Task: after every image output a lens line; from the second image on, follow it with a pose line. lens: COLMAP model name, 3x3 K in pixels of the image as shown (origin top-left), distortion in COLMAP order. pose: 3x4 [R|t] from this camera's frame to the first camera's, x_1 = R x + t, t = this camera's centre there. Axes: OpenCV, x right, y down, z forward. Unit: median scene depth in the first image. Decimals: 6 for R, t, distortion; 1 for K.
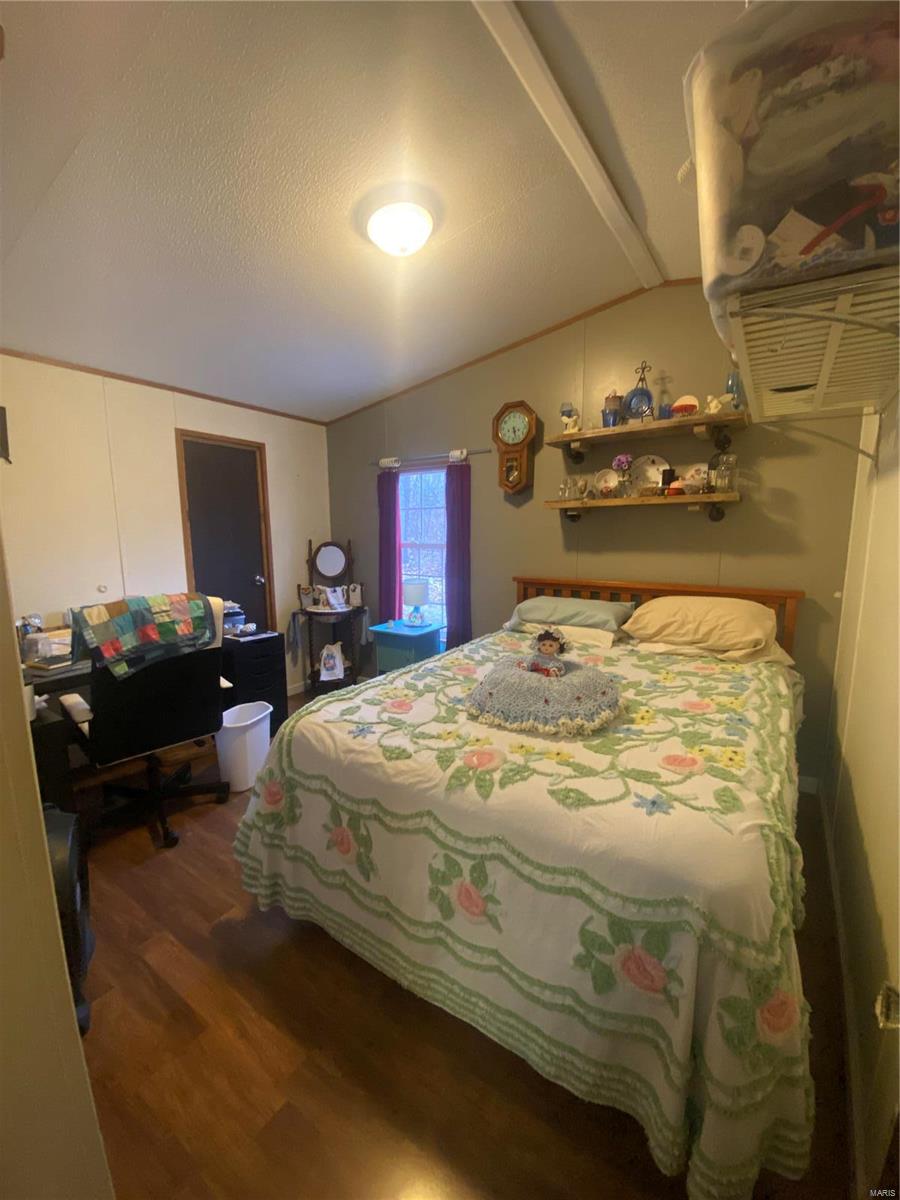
lens RADIAL K [[474.4, 0, 434.6], [0, 474.4, 600.2], [0, 0, 1]] dist [-0.002363, -0.009965]
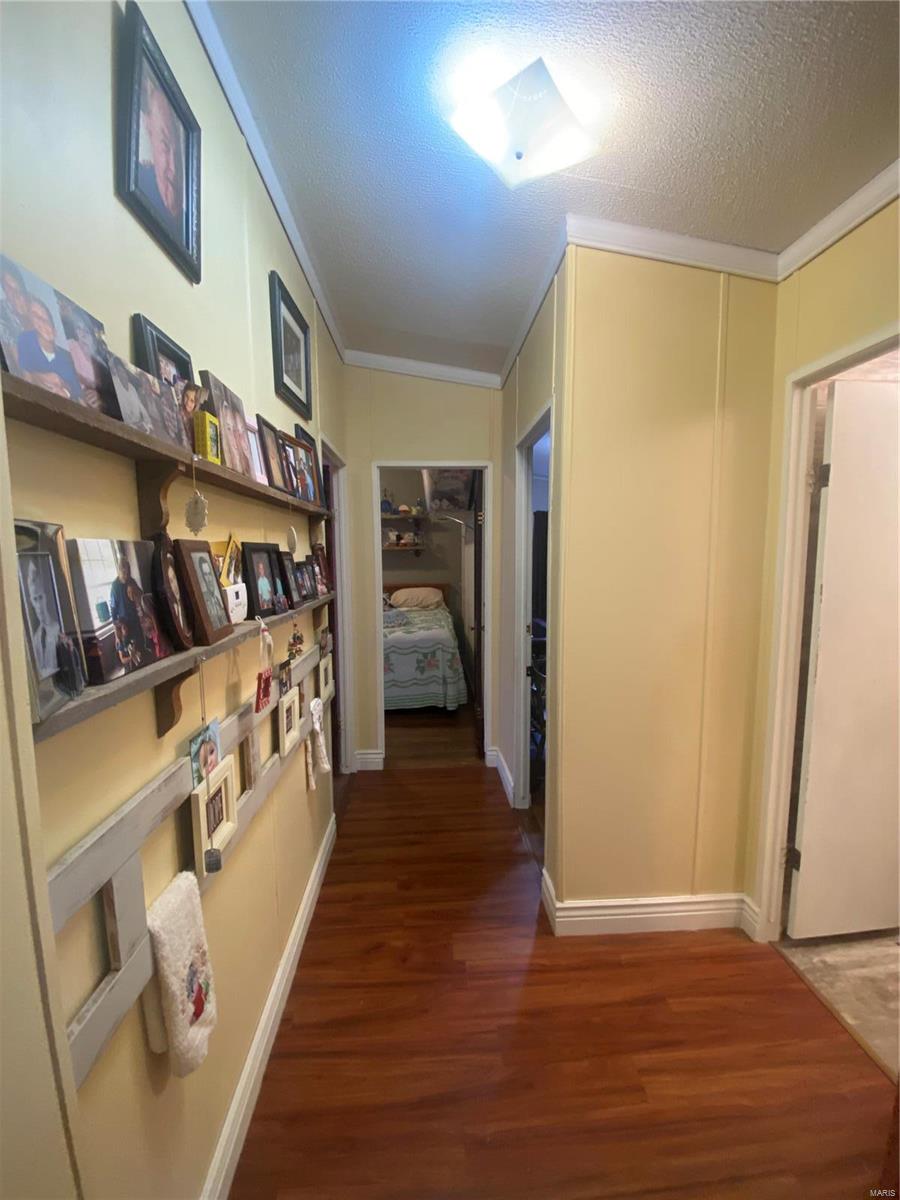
lens RADIAL K [[489.0, 0, 449.3], [0, 489.0, 605.1], [0, 0, 1]] dist [0.019822, -0.019241]
pose [[0.779427, -0.061180, 0.623499, -0.956445], [0.089083, 0.995931, -0.013637, 0.141368], [-0.620127, 0.066173, 0.781706, -1.159059]]
